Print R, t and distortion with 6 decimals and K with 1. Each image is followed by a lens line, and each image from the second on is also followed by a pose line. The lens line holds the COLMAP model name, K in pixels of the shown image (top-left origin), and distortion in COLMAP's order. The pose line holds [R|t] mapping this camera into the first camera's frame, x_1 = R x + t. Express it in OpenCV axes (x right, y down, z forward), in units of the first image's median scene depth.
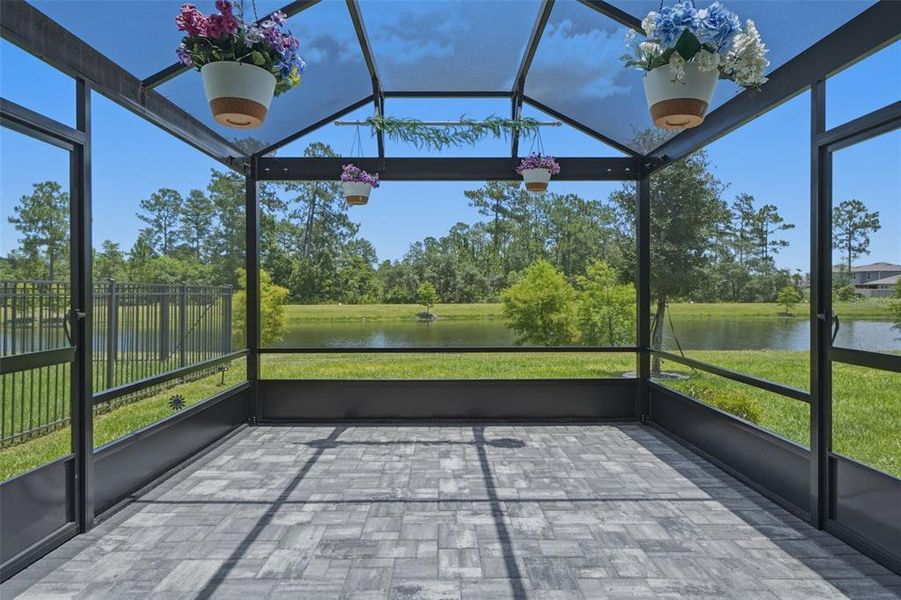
lens RADIAL K [[565.1, 0, 450.5], [0, 565.1, 300.0], [0, 0, 1]] dist [0.000592, 0.000816]
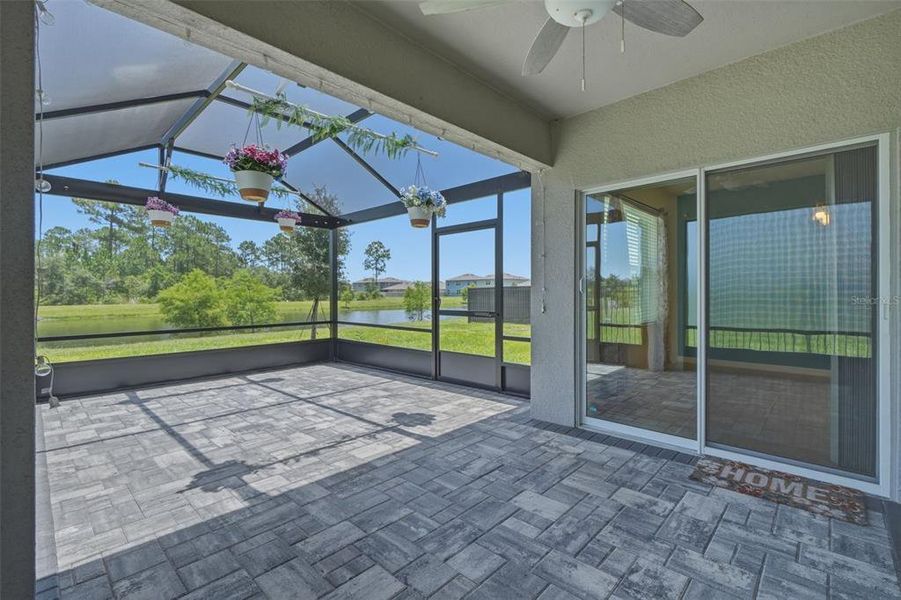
lens RADIAL K [[397.9, 0, 446.1], [0, 397.9, 295.9], [0, 0, 1]] dist [-0.001157, -0.000112]
pose [[0.700628, -0.004634, 0.713511, -0.465020], [0.011797, 0.999917, -0.005090, 0.021114], [-0.713429, 0.011984, 0.700625, -0.237377]]
